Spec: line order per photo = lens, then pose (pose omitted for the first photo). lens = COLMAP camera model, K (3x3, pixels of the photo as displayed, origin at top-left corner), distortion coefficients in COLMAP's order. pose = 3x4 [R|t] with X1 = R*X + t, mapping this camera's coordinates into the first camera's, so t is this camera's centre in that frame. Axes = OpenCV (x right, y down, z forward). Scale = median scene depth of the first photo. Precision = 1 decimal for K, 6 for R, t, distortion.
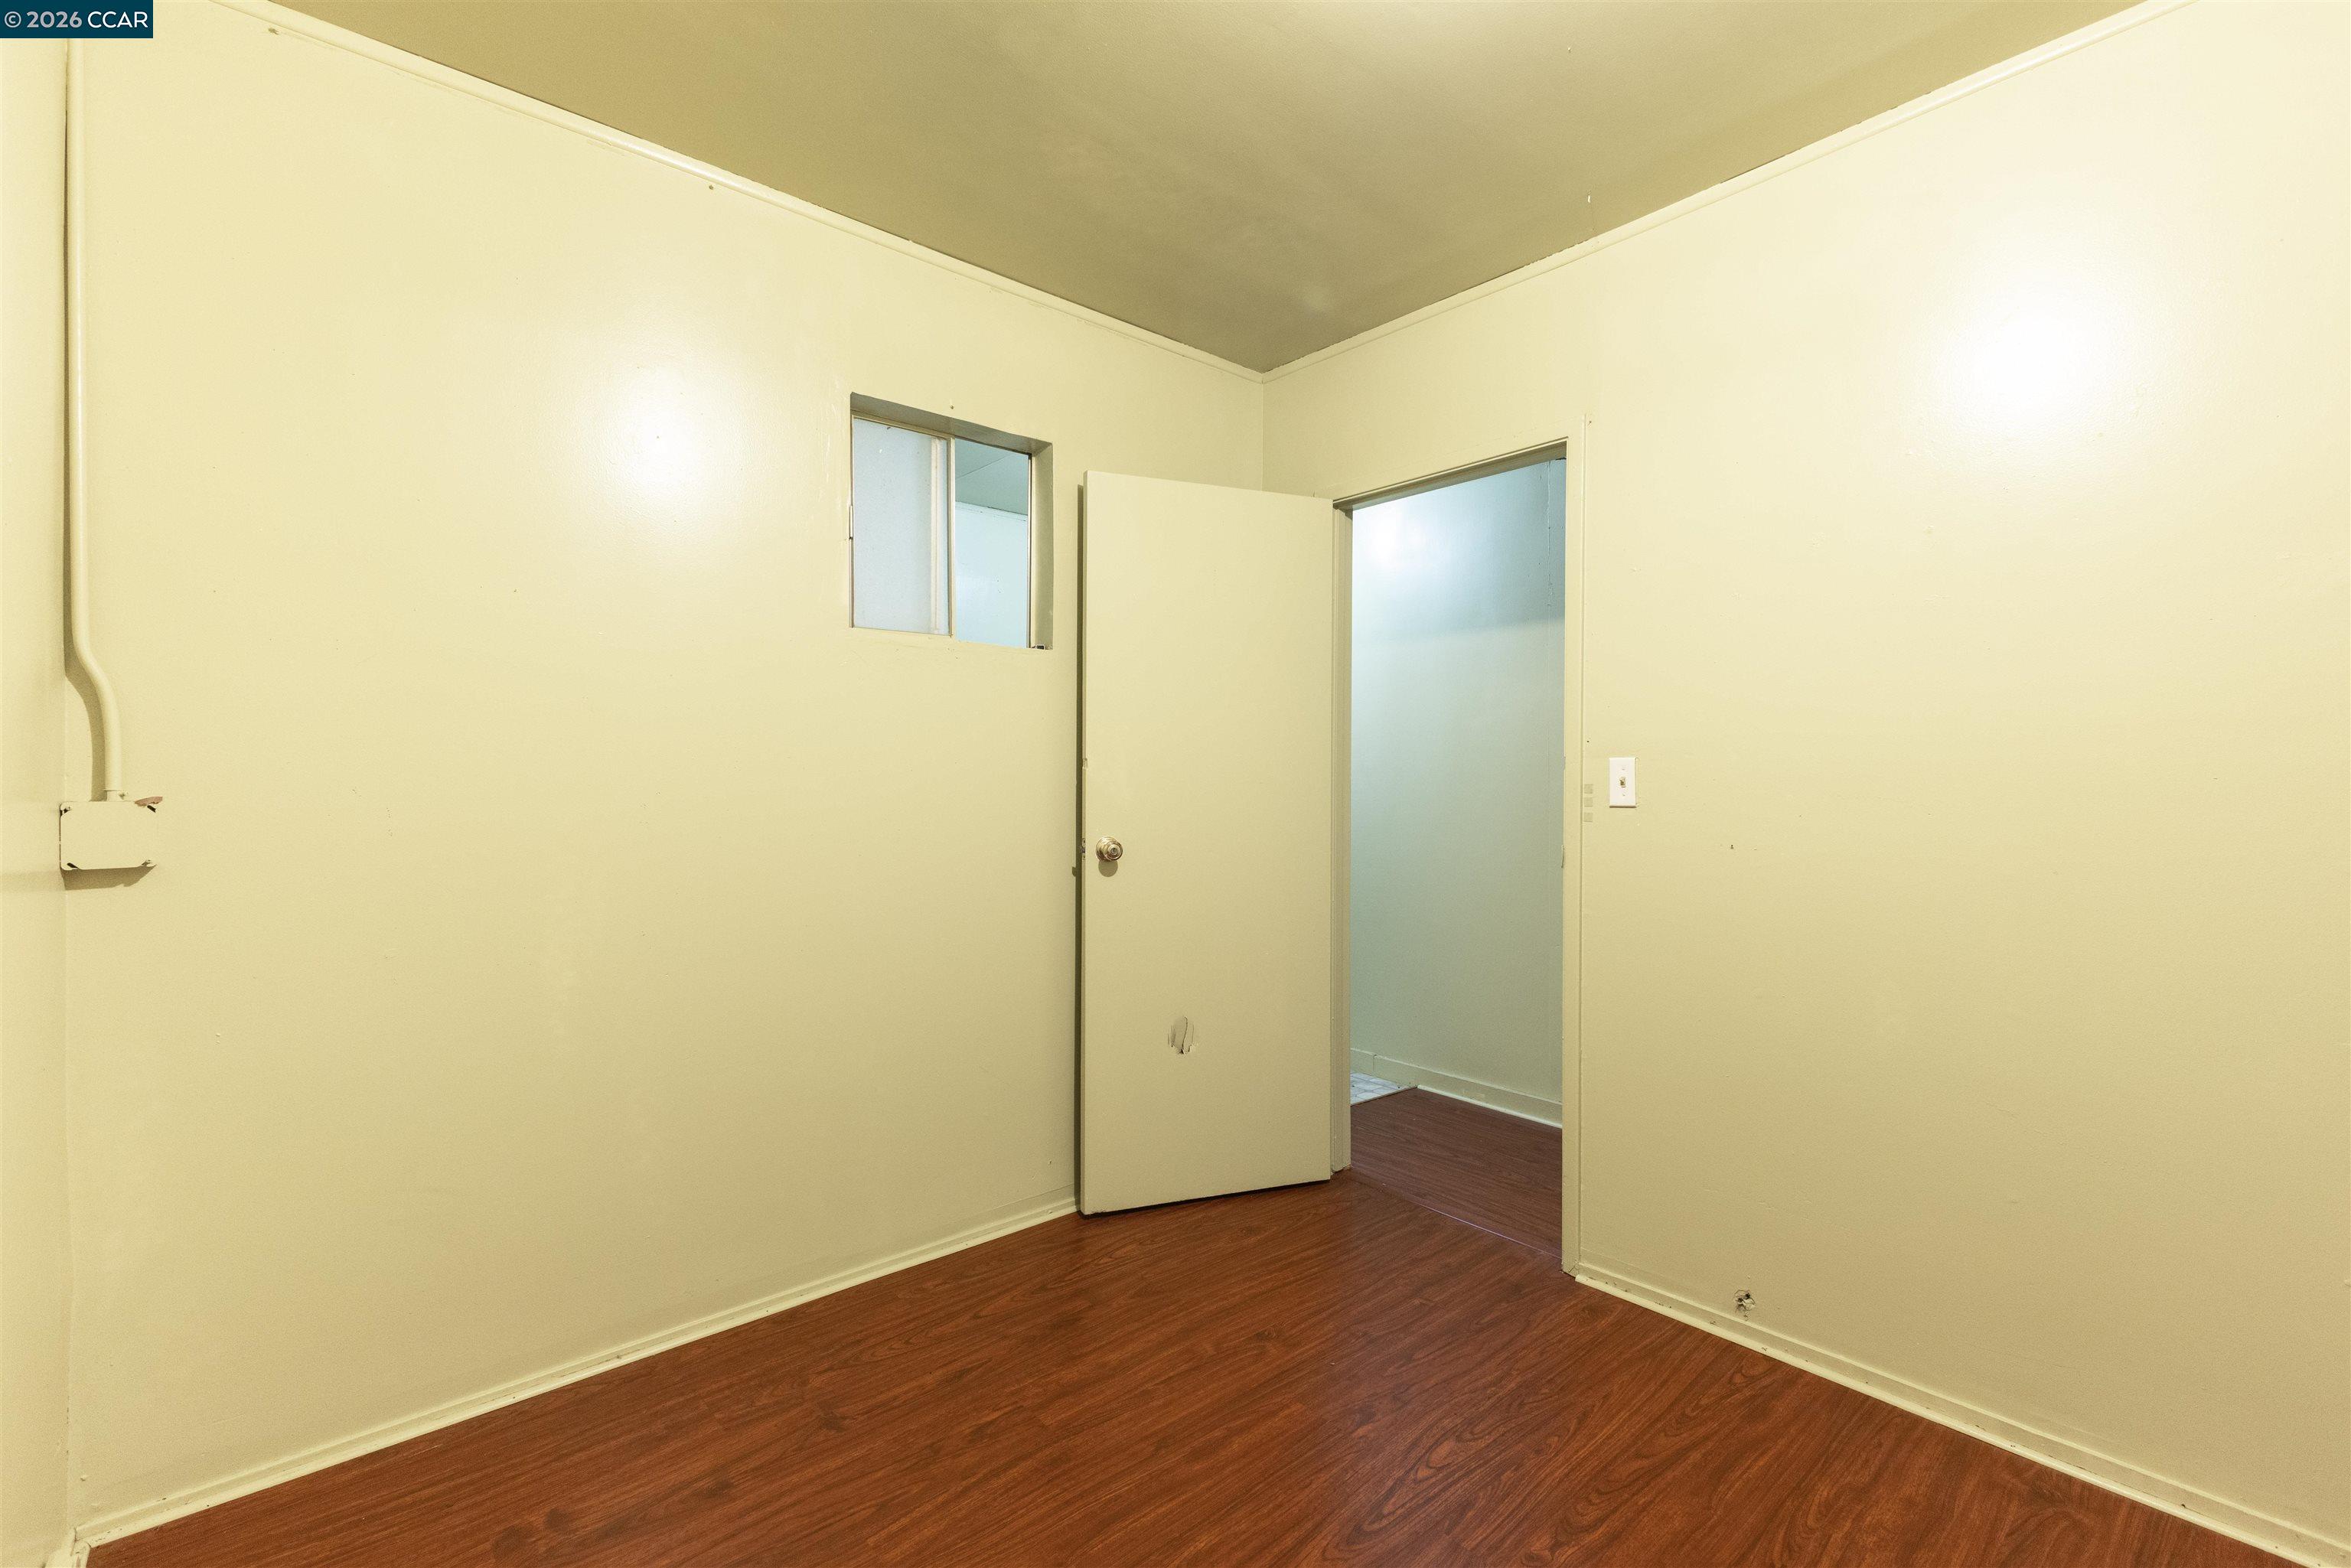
lens RADIAL K [[1003.1, 0, 1175.5], [0, 1003.1, 784.0], [0, 0, 1]] dist [0.006080, -0.000091]
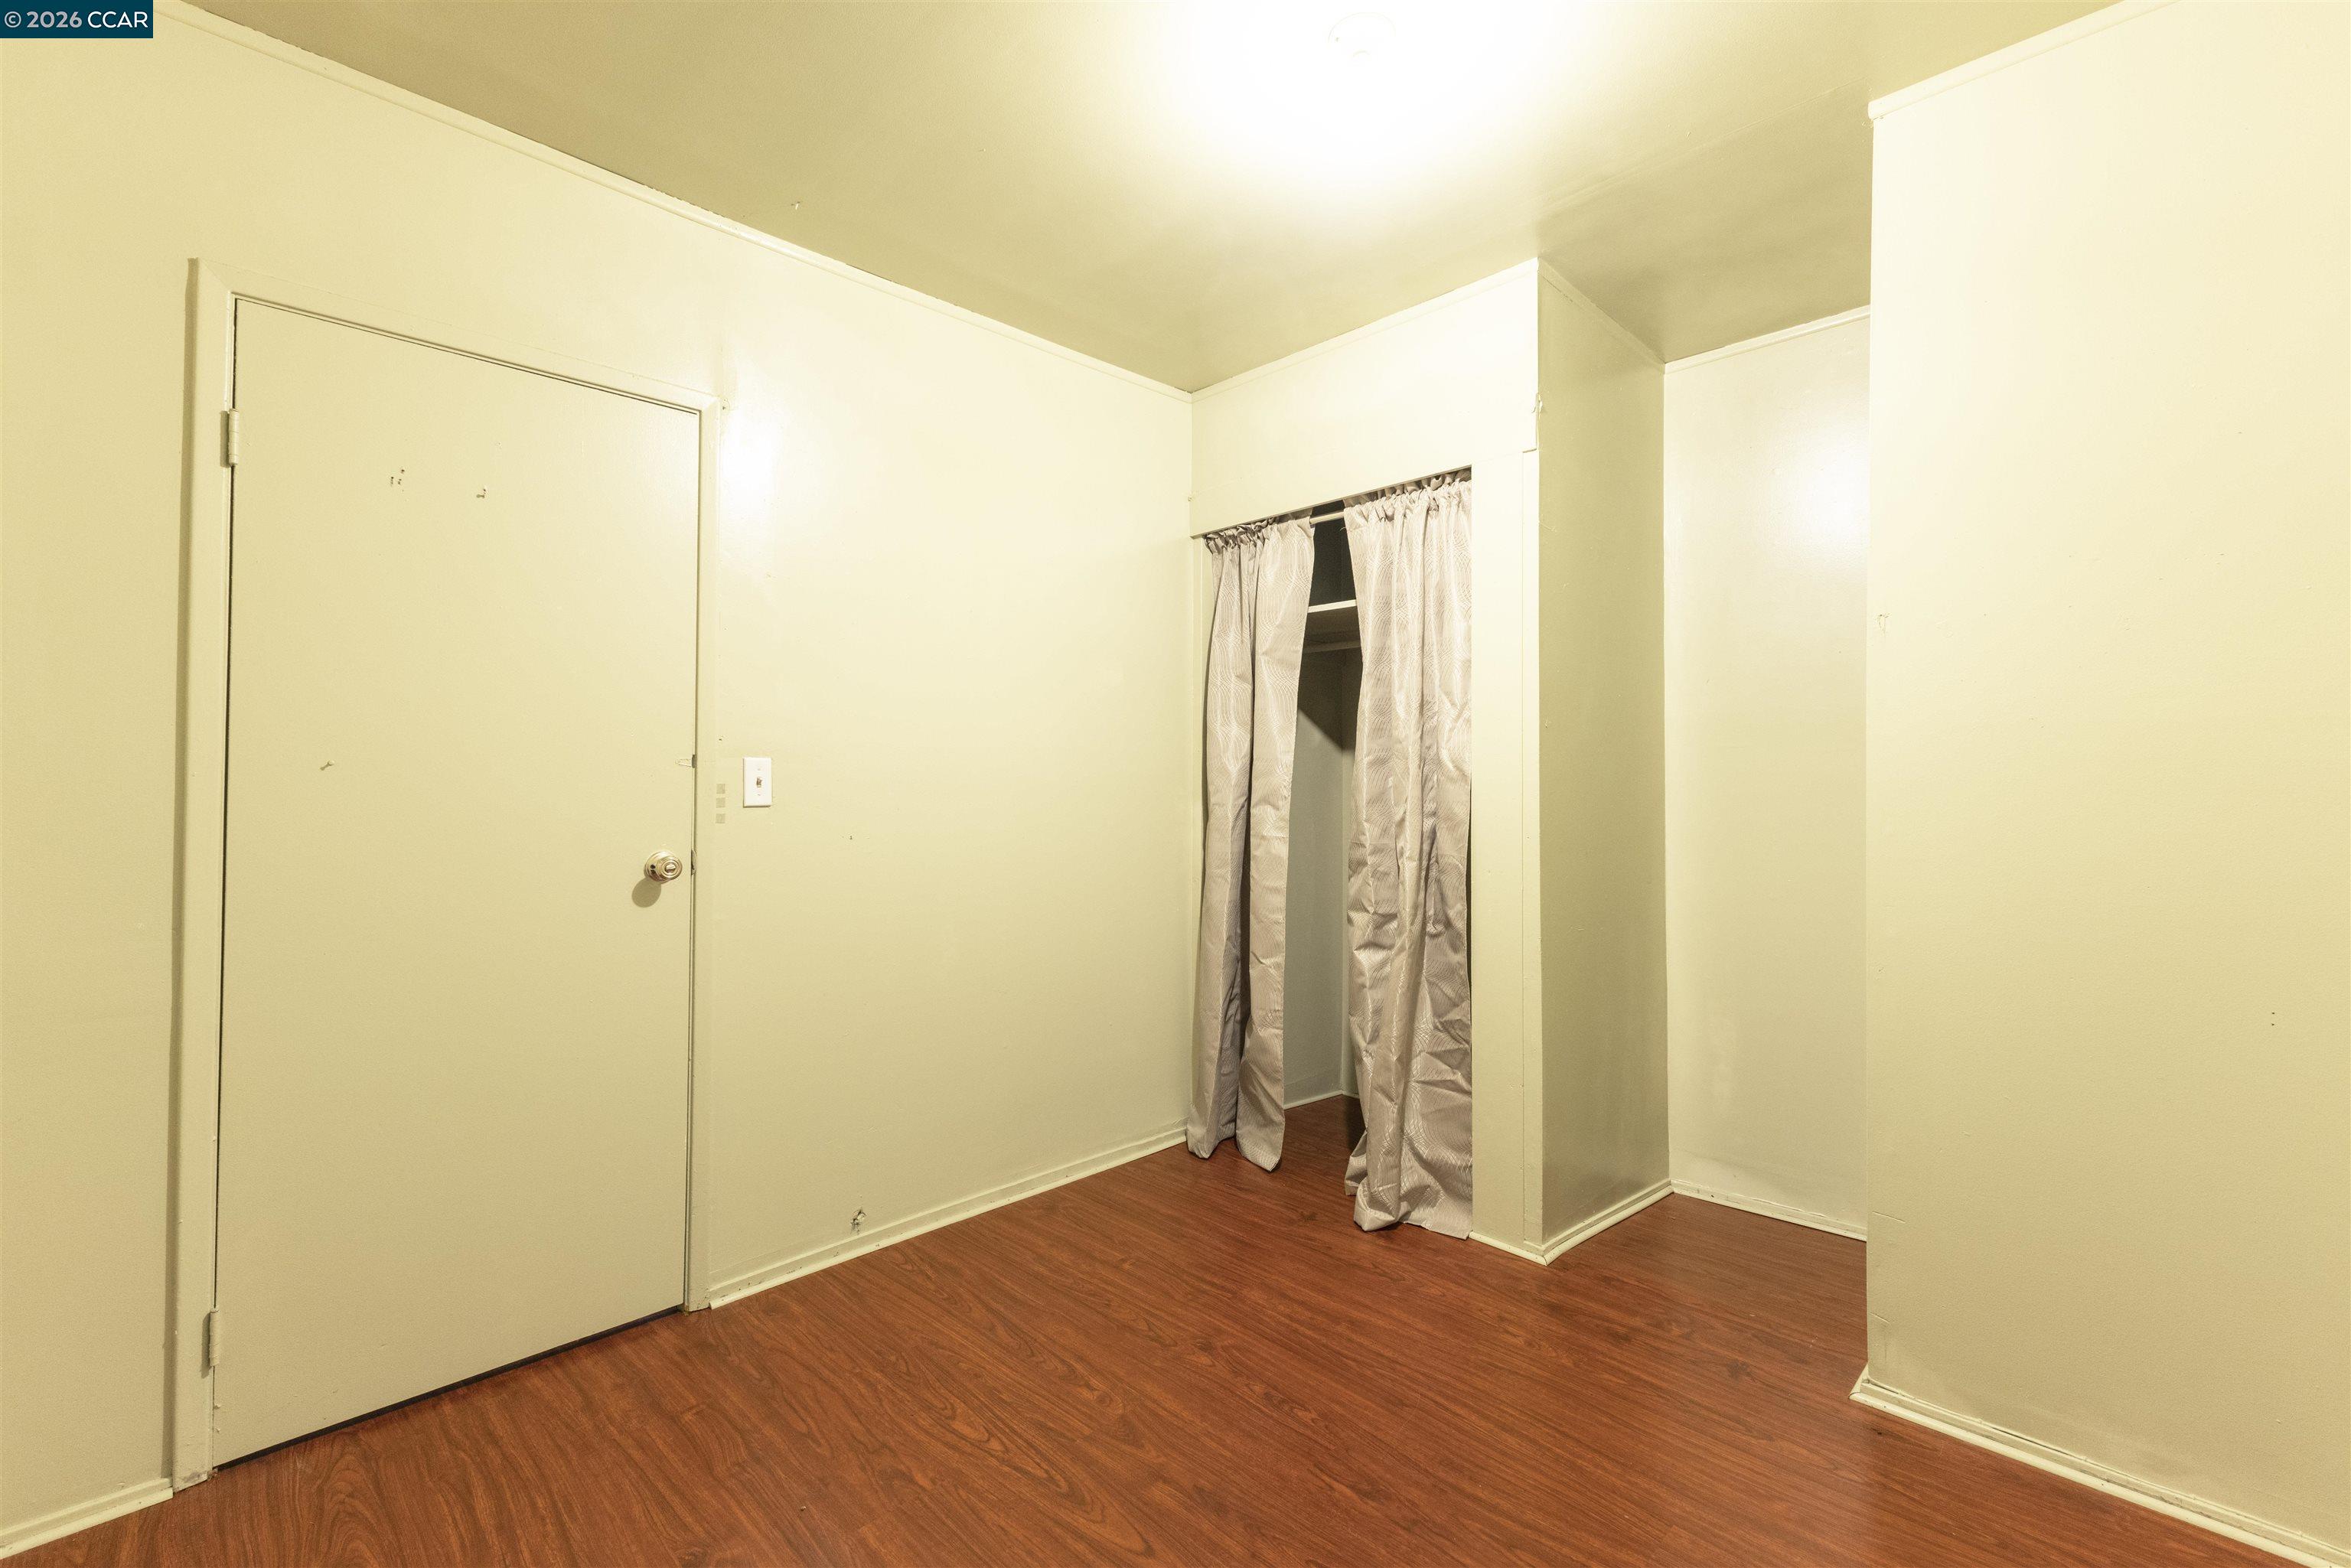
lens RADIAL K [[994.8, 0, 1178.8], [0, 994.8, 783.7], [0, 0, 1]] dist [0.002756, -0.000039]
pose [[-0.059071, -0.000375, 0.998254, -0.729166], [-0.000667, 1.000000, 0.000336, -0.000463], [-0.998254, -0.000646, -0.059072, 0.801220]]
